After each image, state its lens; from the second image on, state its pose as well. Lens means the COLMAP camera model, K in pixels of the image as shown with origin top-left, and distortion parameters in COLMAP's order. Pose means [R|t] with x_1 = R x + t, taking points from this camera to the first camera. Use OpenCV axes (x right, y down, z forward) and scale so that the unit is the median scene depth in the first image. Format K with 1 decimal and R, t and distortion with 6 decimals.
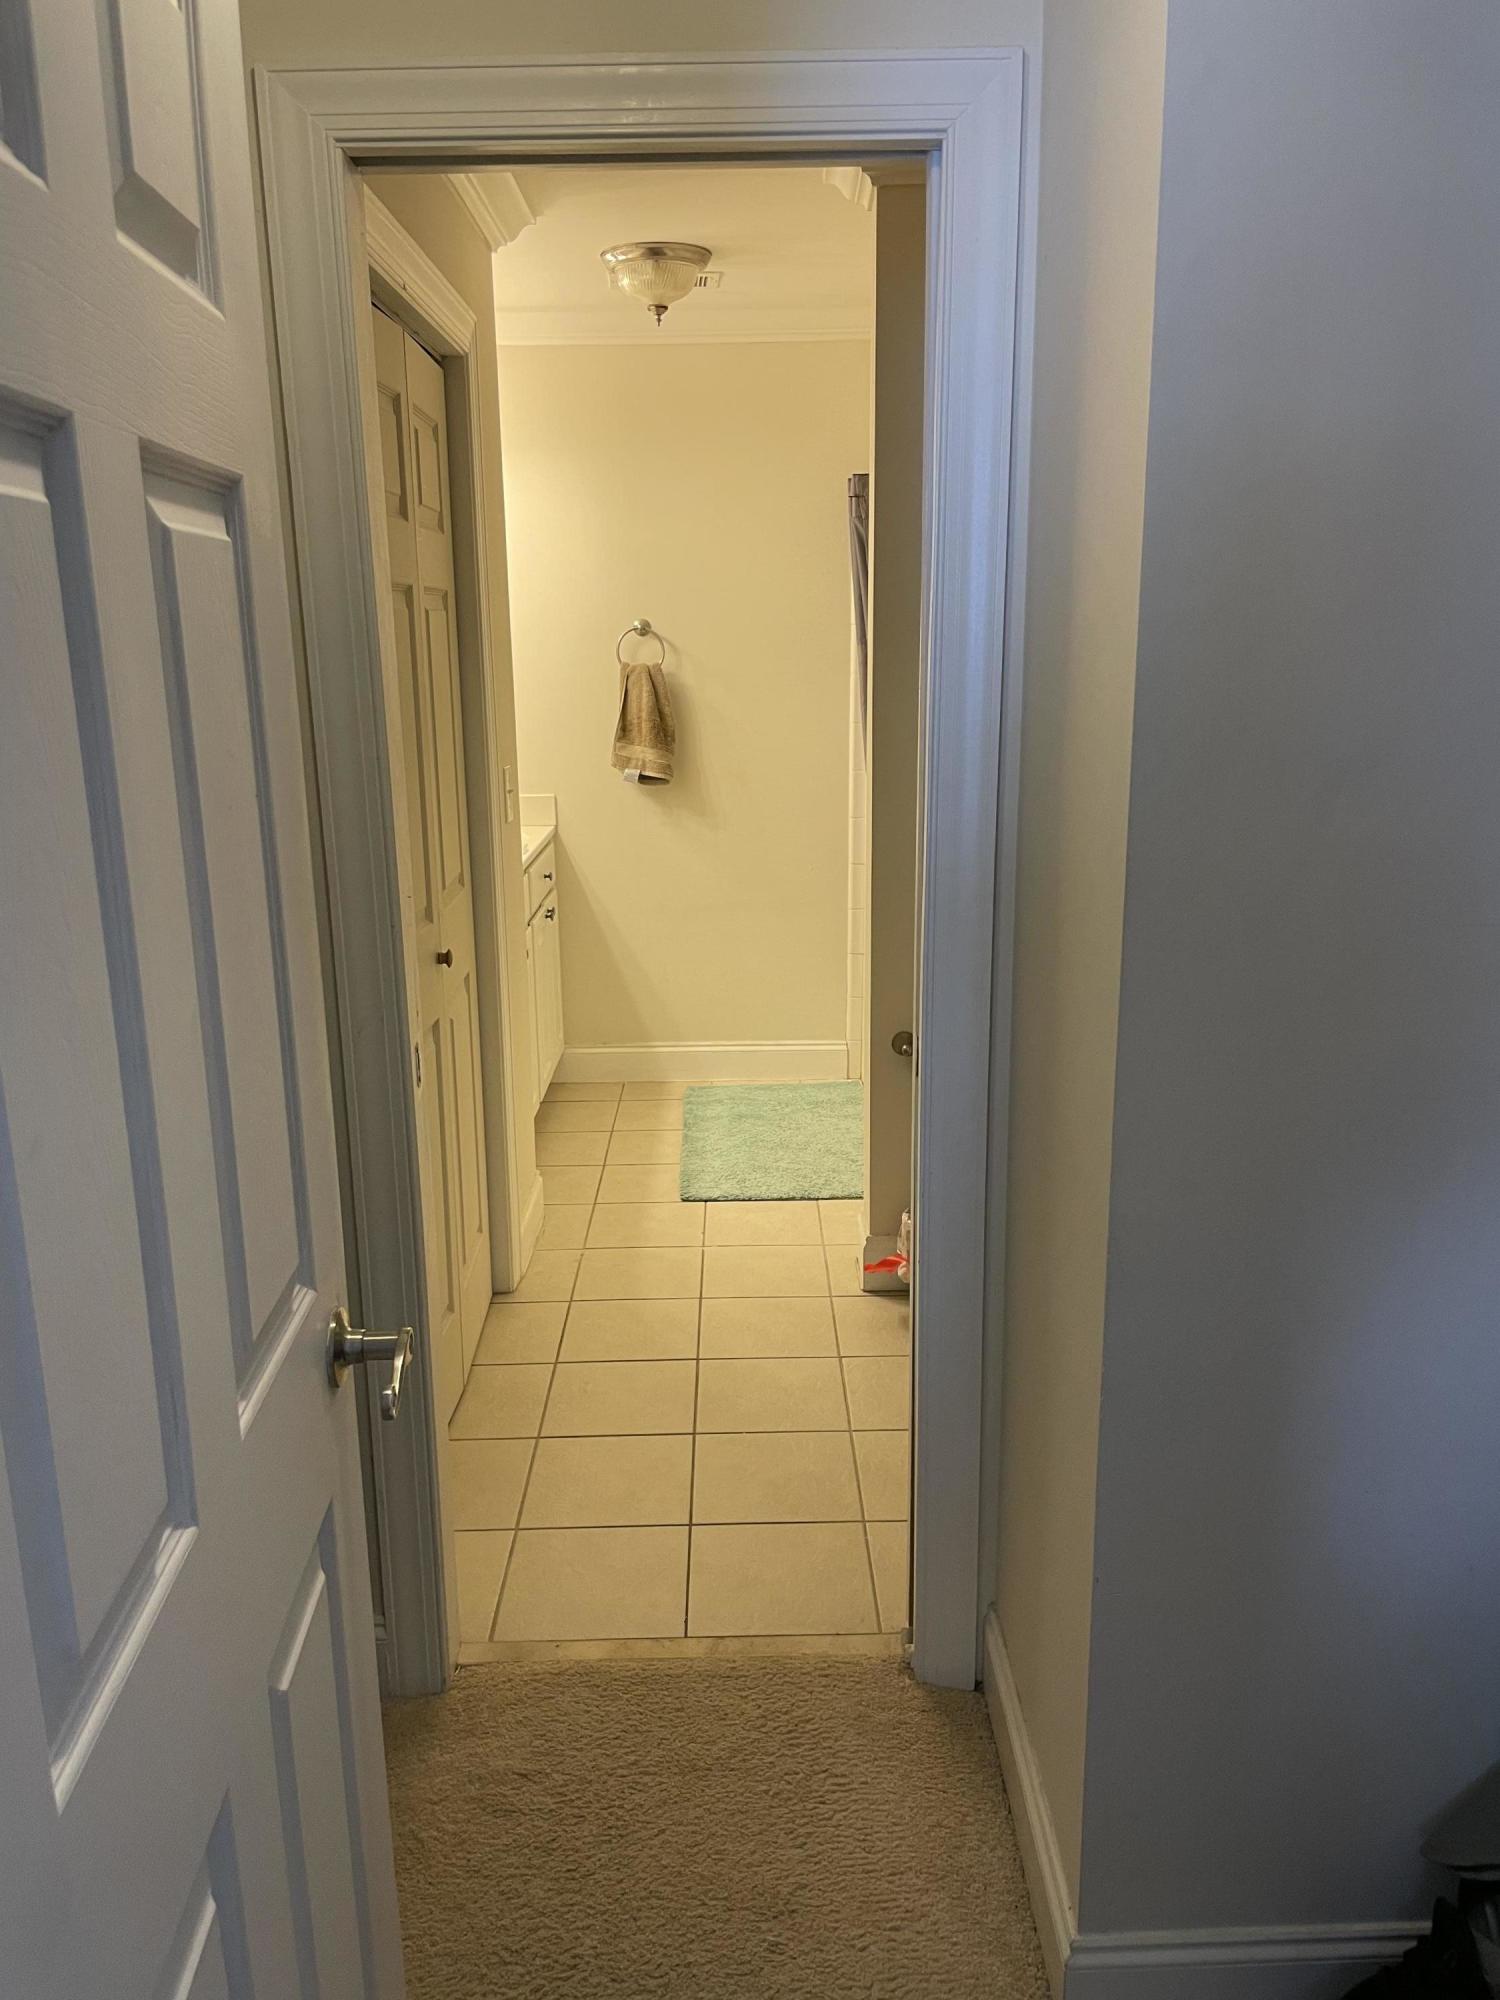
lens RADIAL K [[1526.2, 0, 755.8], [0, 1526.2, 1009.9], [0, 0, 1]] dist [0.069926, -0.088135]
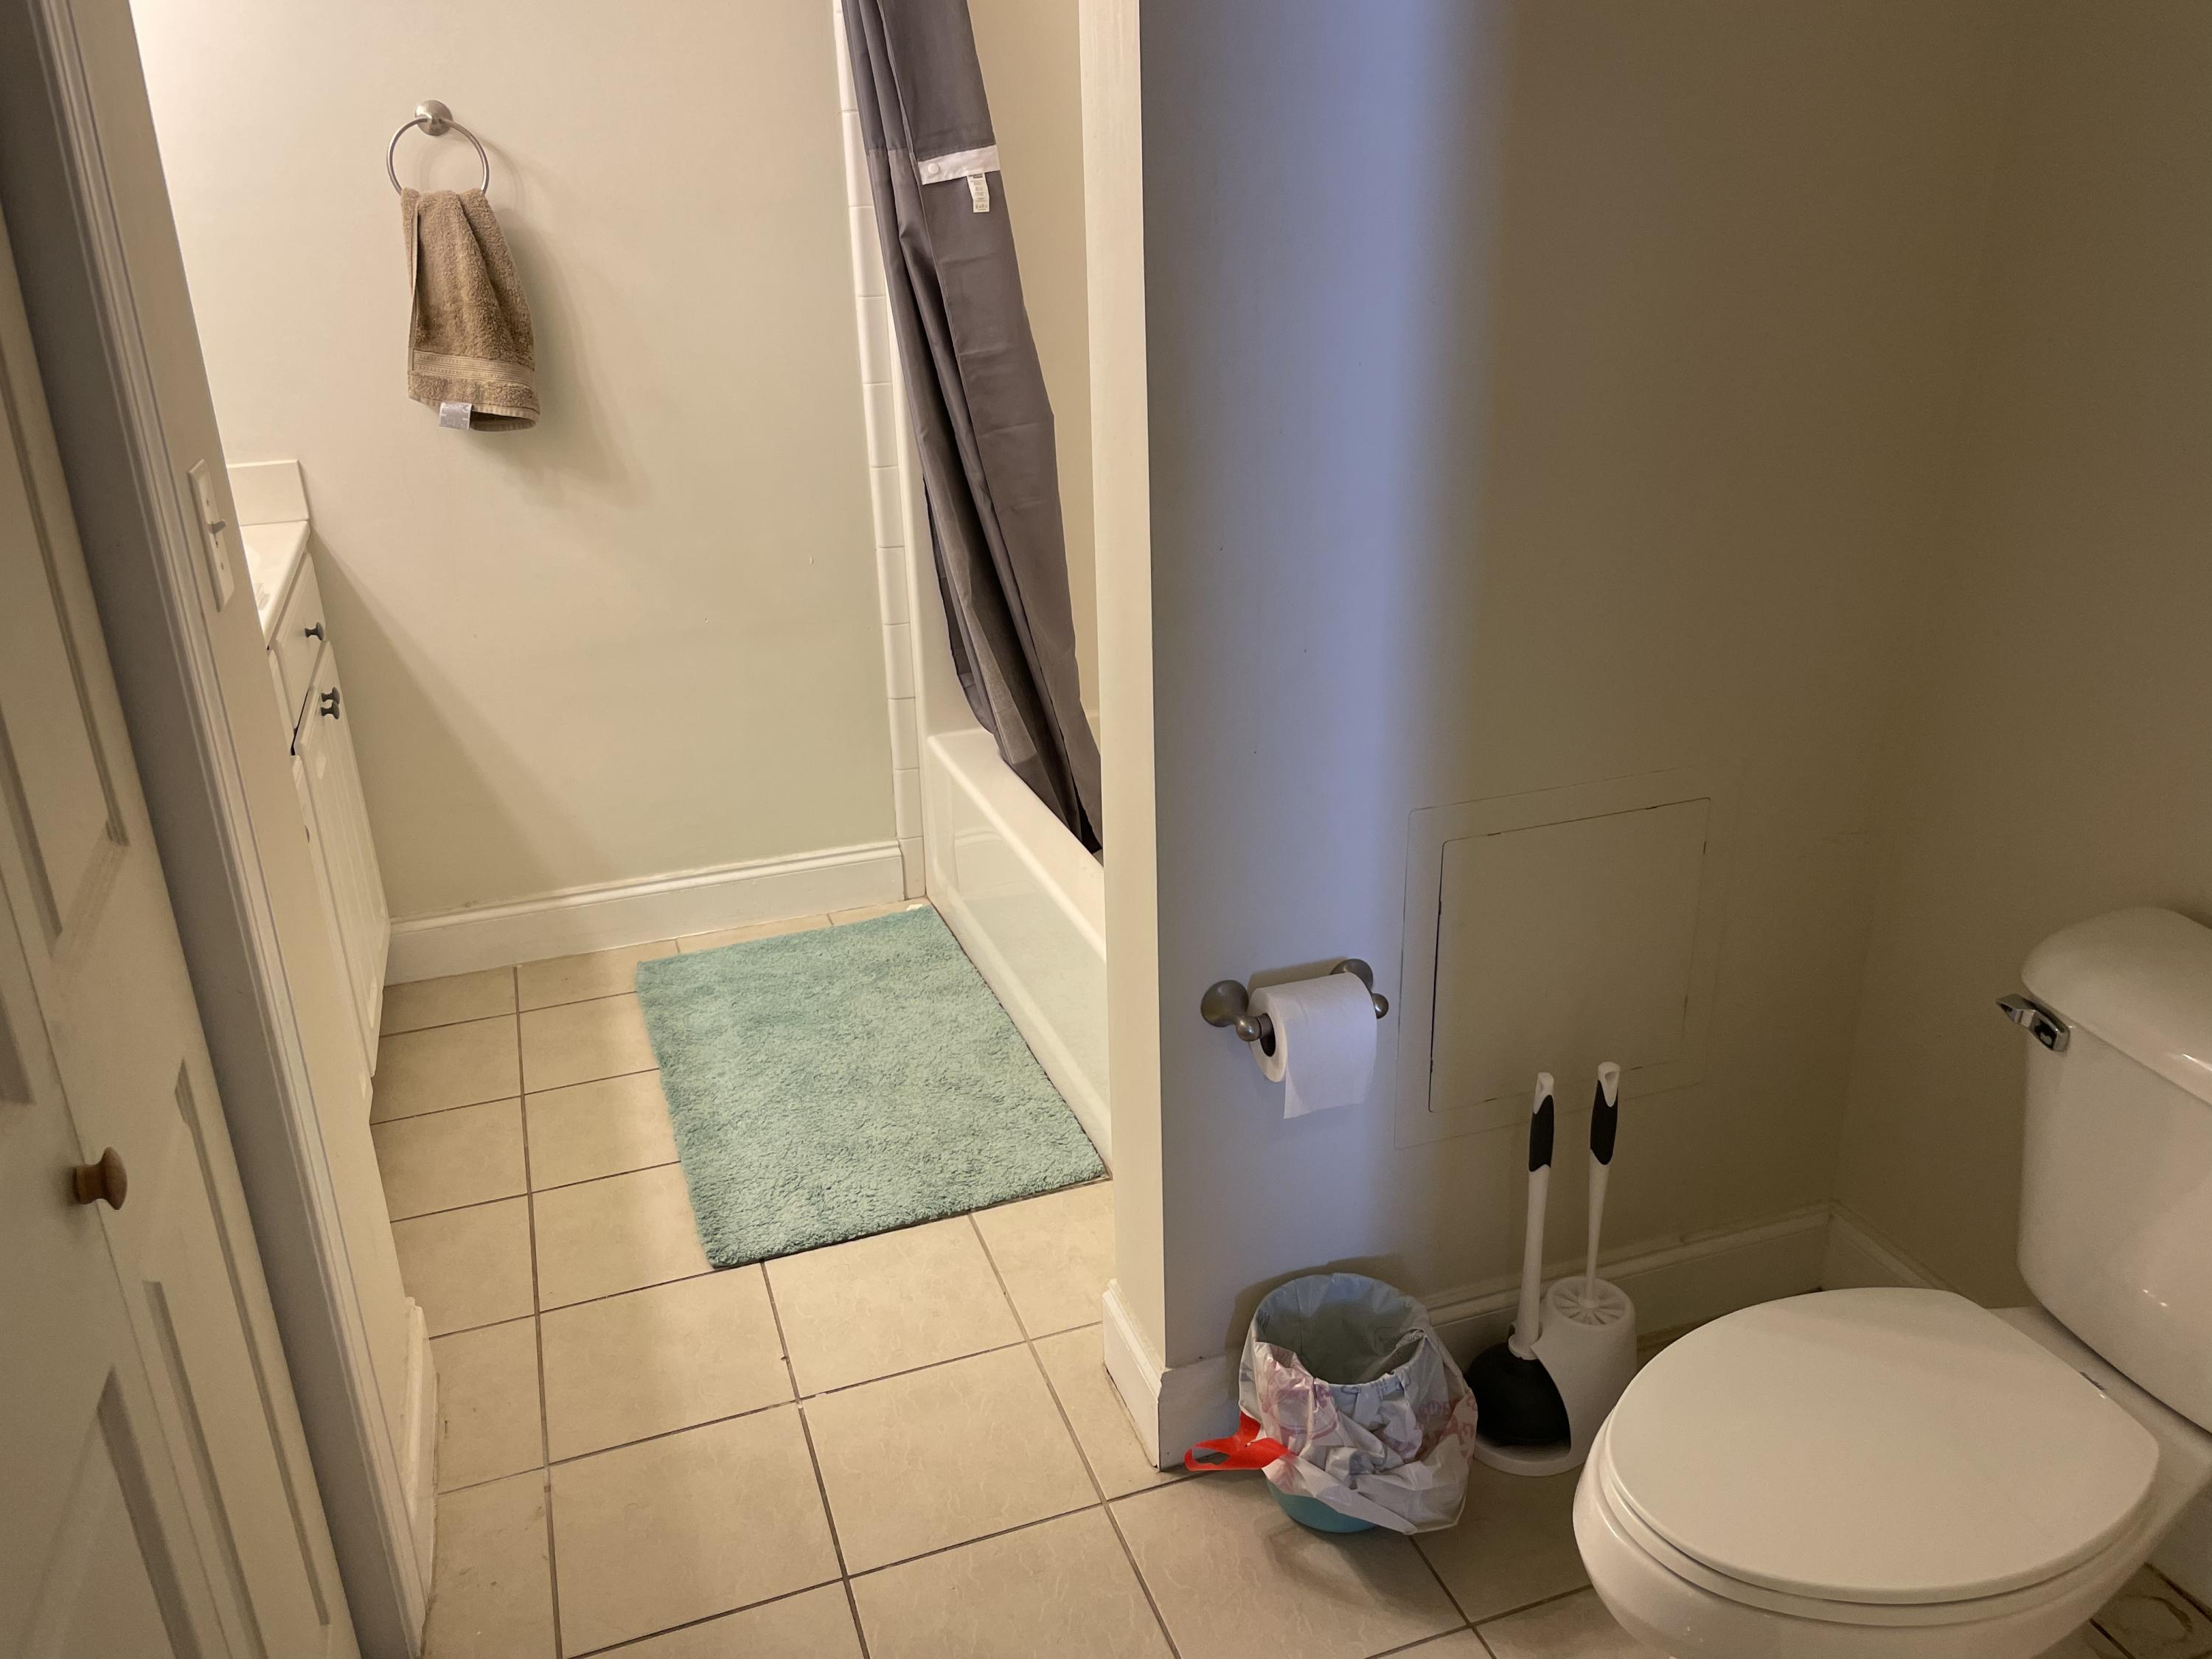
lens RADIAL K [[1688.0, 0, 1110.3], [0, 1688.0, 813.3], [0, 0, 1]] dist [0.069926, -0.088135]
pose [[0.945249, -0.134229, 0.297466, -0.061854], [0.094452, 0.985010, 0.144340, -0.083229], [-0.312382, -0.108341, 0.943758, 0.371083]]
